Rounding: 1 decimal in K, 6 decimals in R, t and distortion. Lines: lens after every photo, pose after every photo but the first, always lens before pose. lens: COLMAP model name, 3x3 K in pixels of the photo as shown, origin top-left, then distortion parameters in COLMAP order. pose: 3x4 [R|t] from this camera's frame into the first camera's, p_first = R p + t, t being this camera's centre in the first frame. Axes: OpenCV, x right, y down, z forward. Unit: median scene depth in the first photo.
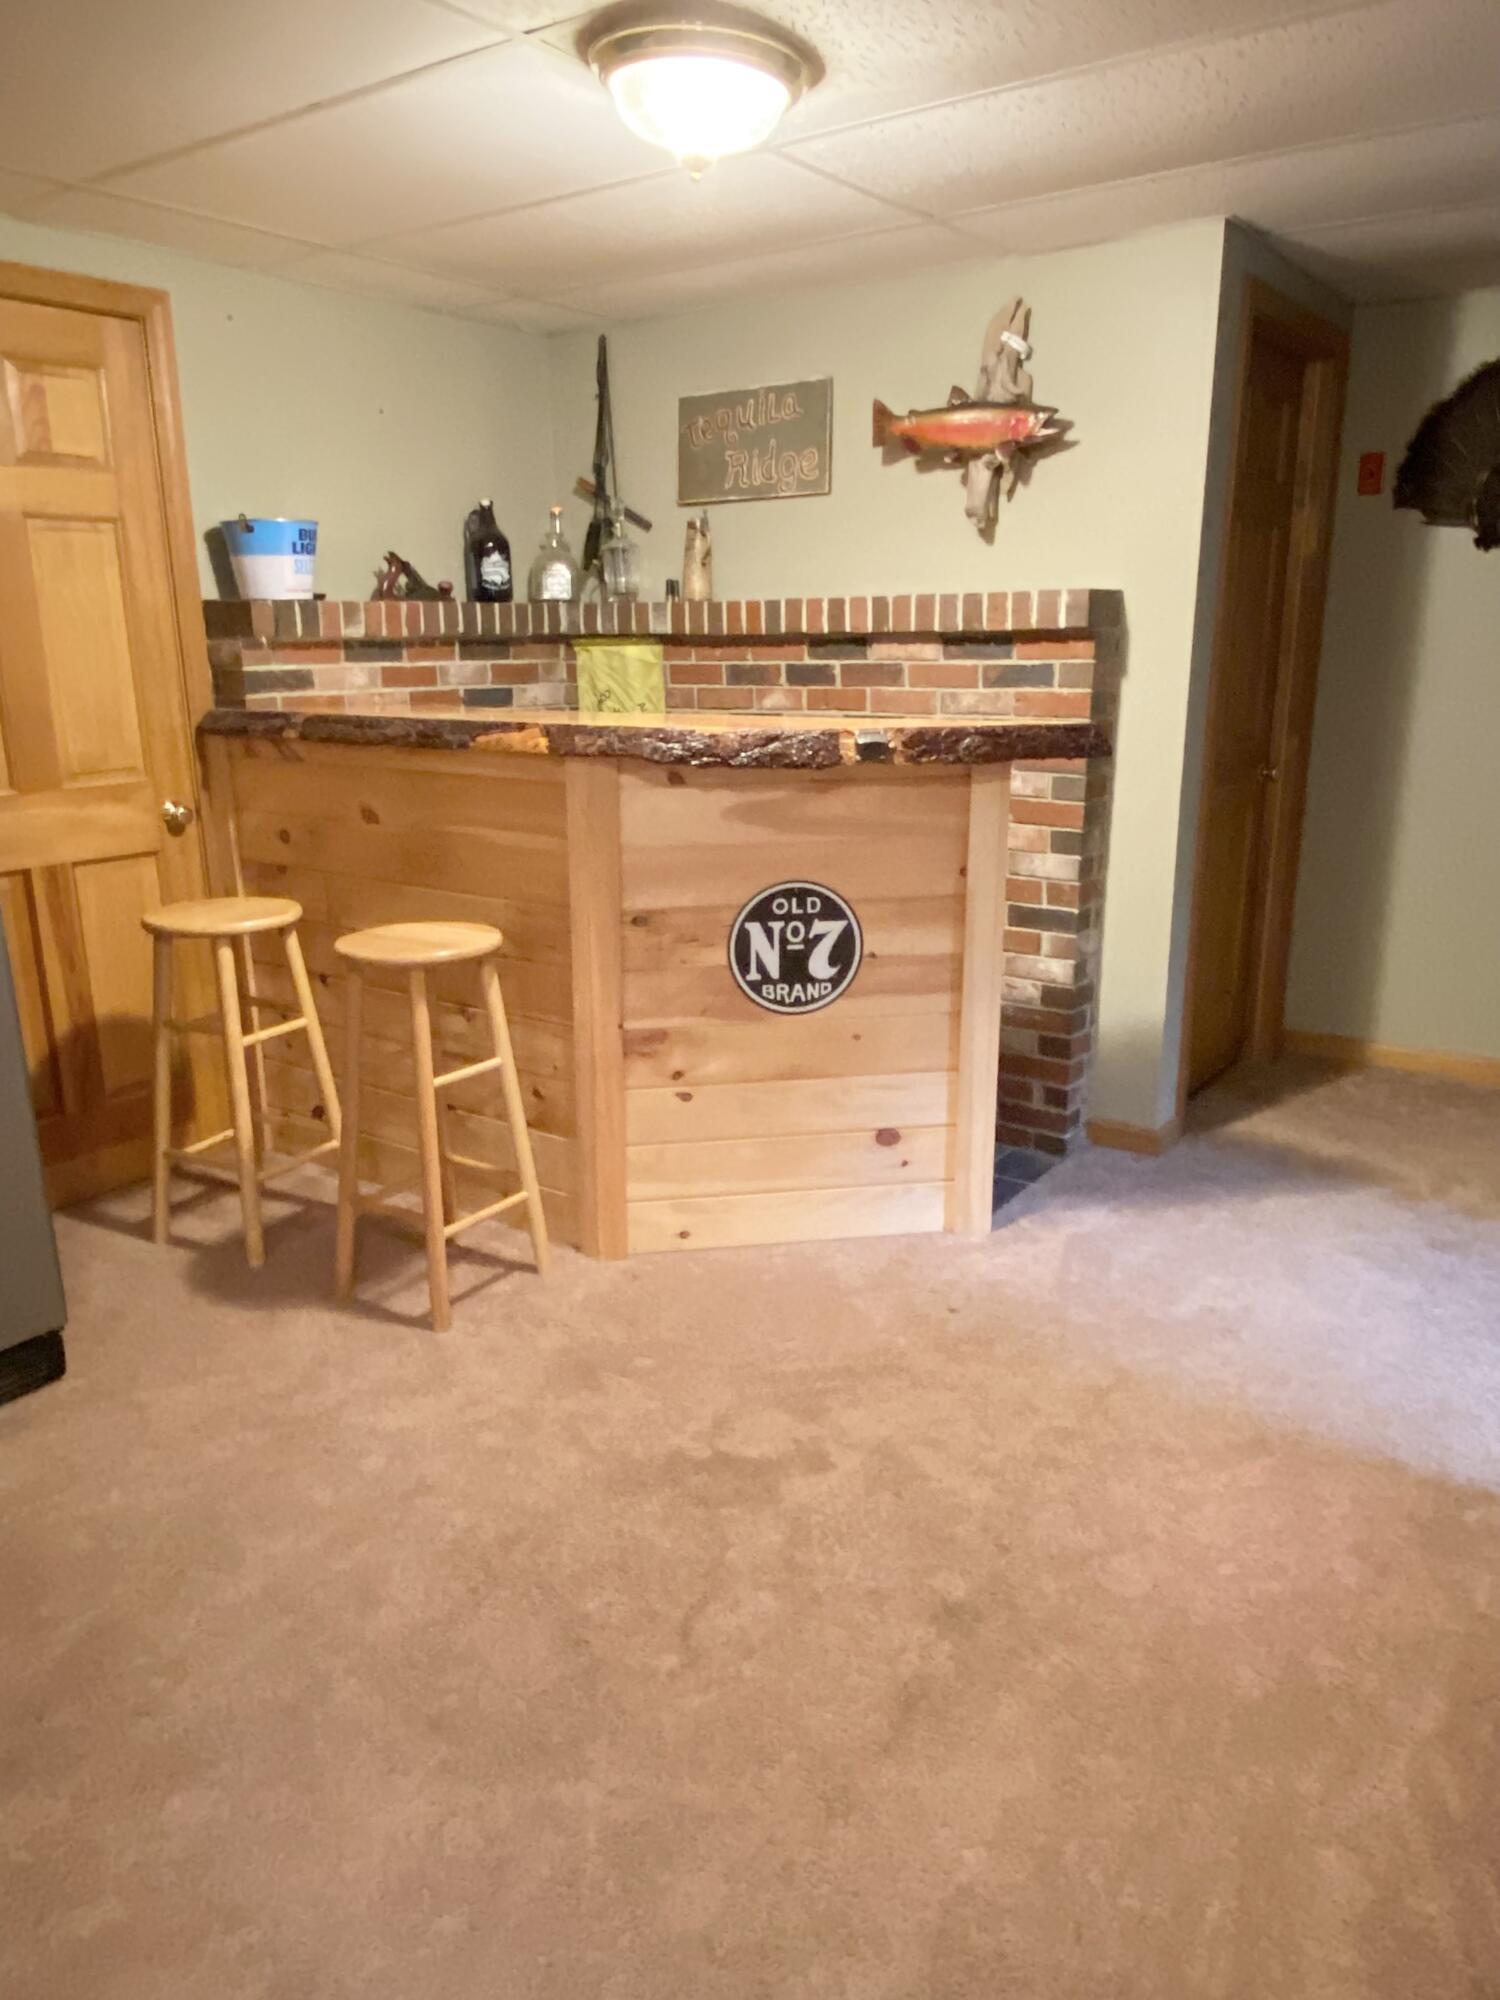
lens RADIAL K [[1351.4, 0, 750.0], [0, 1351.4, 1000.0], [0, 0, 1]] dist [0.094235, -0.118038]
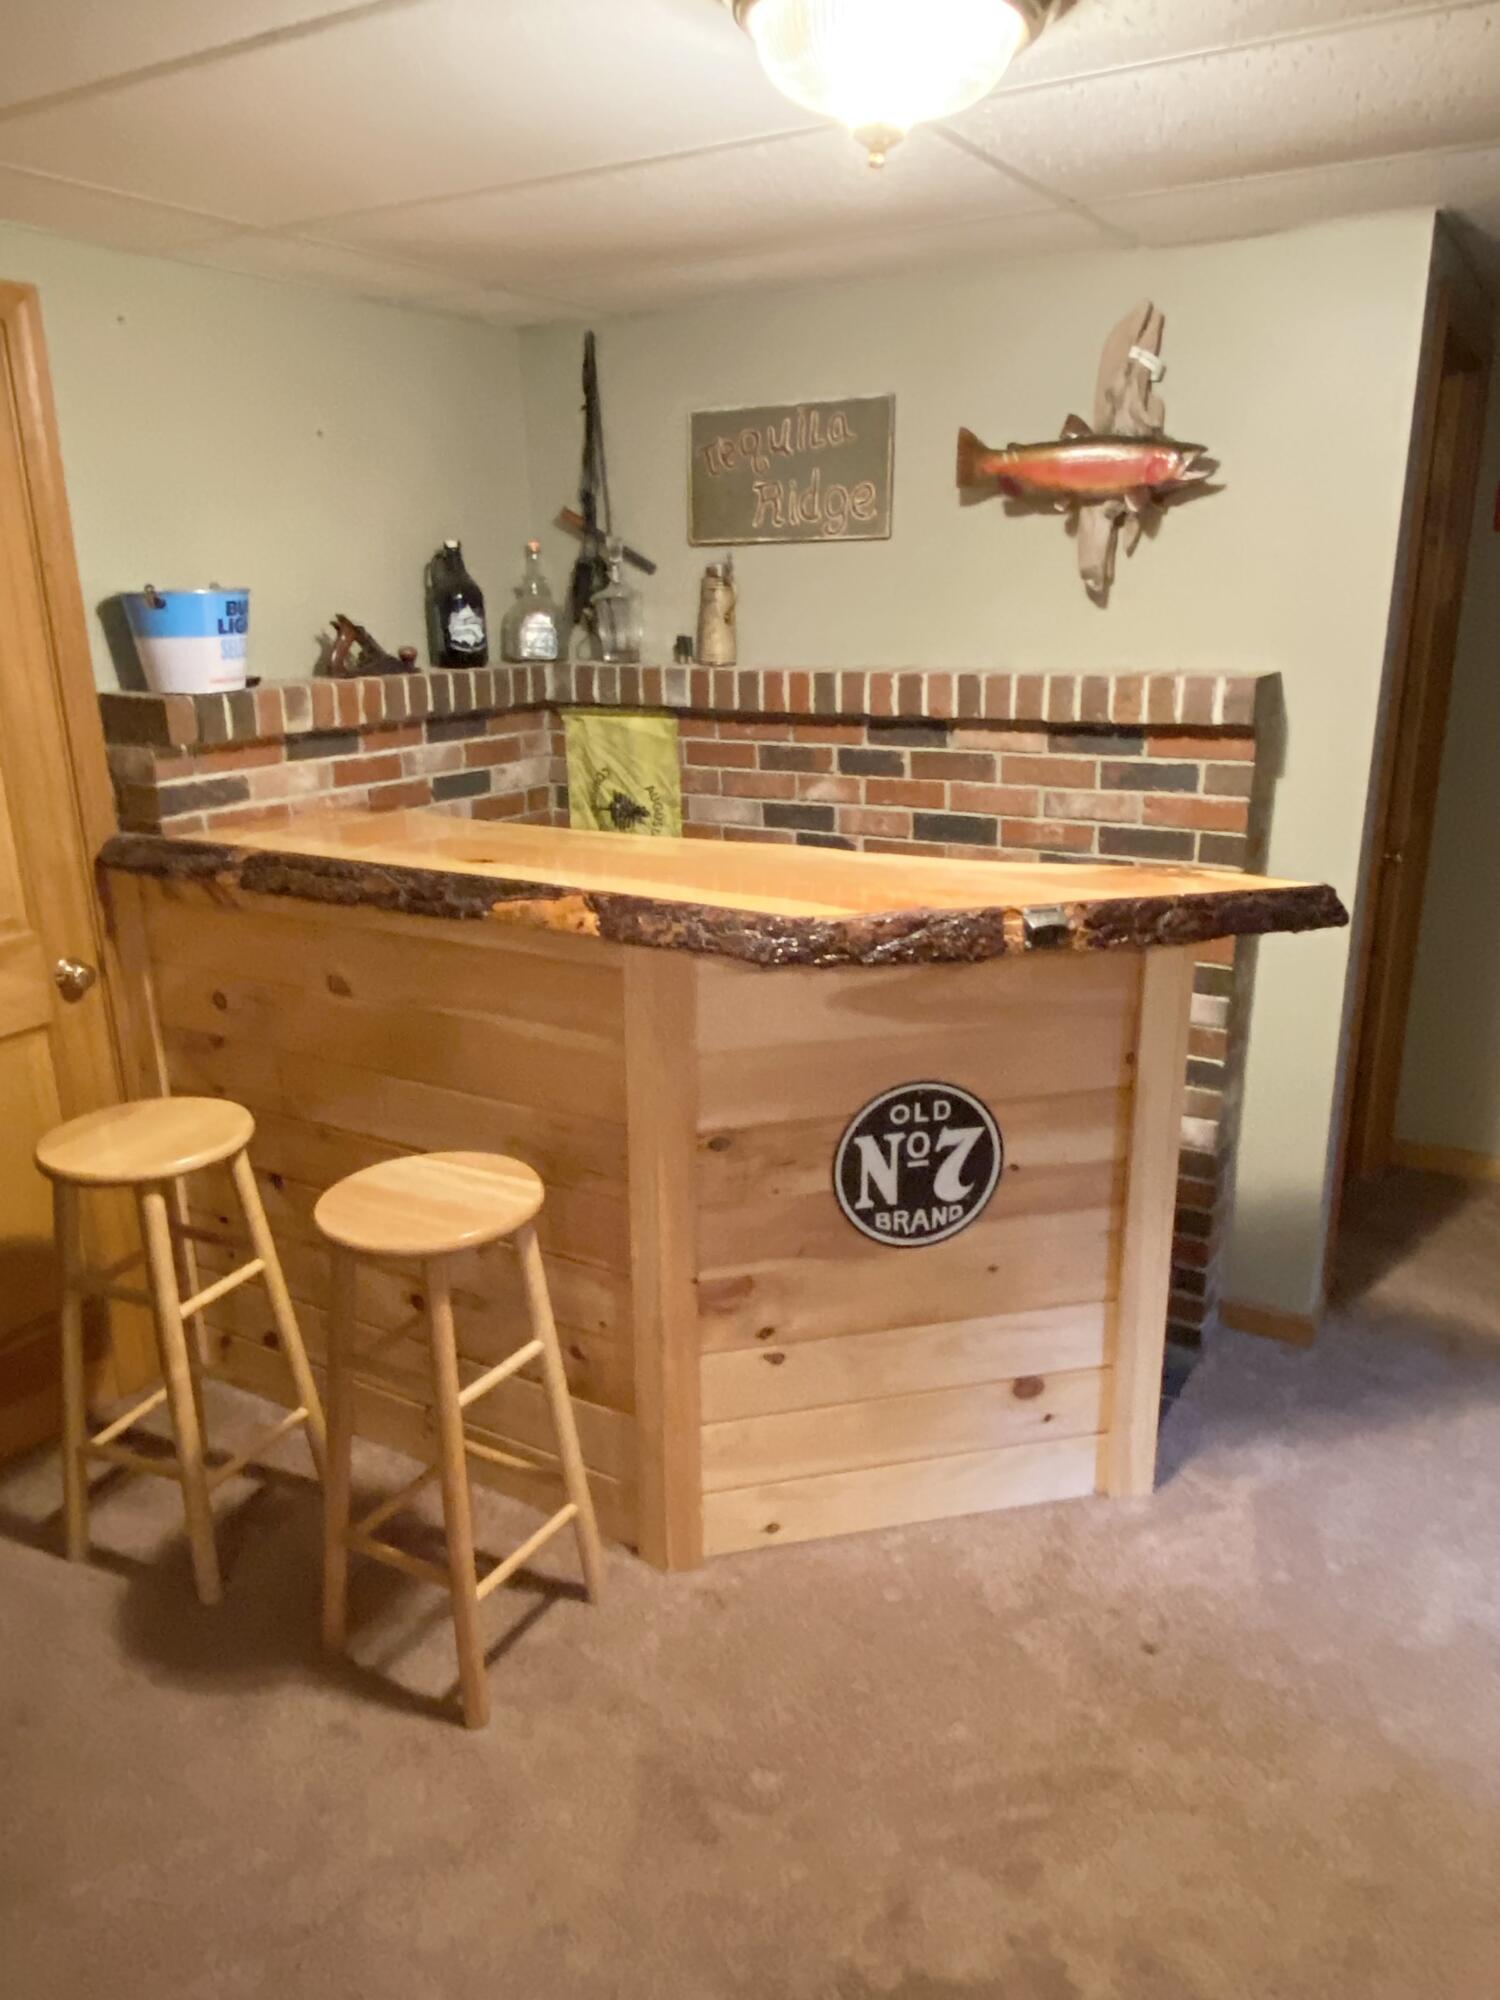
lens RADIAL K [[1351.4, 0, 750.0], [0, 1351.4, 1000.0], [0, 0, 1]] dist [0.094235, -0.118038]
pose [[0.996992, -0.028103, 0.072231, -0.100459], [0.025836, 0.999150, 0.032121, -0.139803], [-0.073072, -0.030158, 0.996871, 0.214039]]
